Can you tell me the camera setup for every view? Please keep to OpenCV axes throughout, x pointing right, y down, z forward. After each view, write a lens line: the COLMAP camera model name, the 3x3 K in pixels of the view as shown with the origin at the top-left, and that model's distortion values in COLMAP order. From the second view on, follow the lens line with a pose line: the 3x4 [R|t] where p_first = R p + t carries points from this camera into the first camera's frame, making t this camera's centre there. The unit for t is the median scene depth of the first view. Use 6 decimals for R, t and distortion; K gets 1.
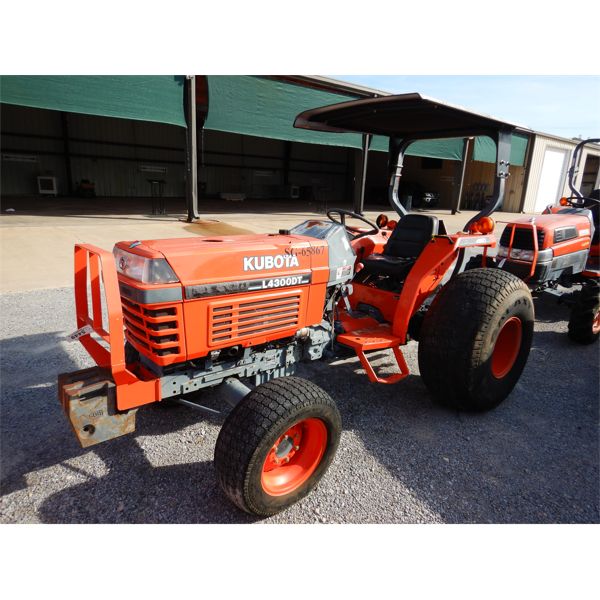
lens RADIAL K [[445.5, 0, 299.6], [0, 445.5, 295.8], [0, 0, 1]] dist [0.011087, 0.000121]
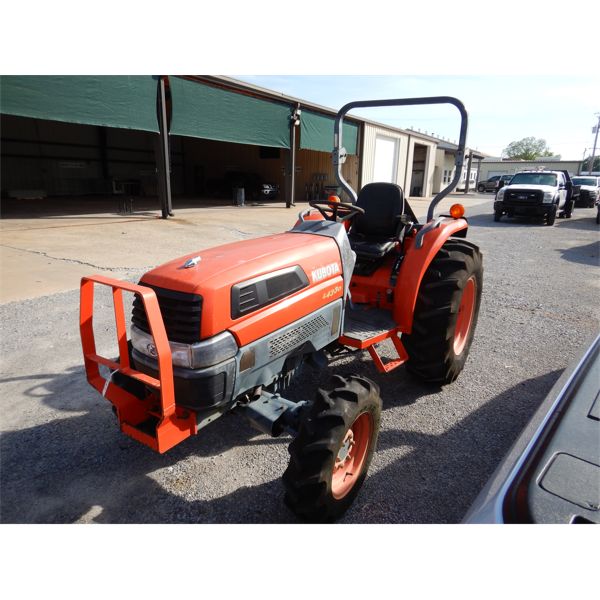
lens RADIAL K [[445.5, 0, 299.6], [0, 445.5, 295.8], [0, 0, 1]] dist [0.011087, 0.000121]
pose [[0.957596, -0.091754, 0.273114, 0.090520], [0.086575, 0.995764, 0.030980, -0.025780], [-0.274800, -0.006022, 0.961483, 0.100553]]
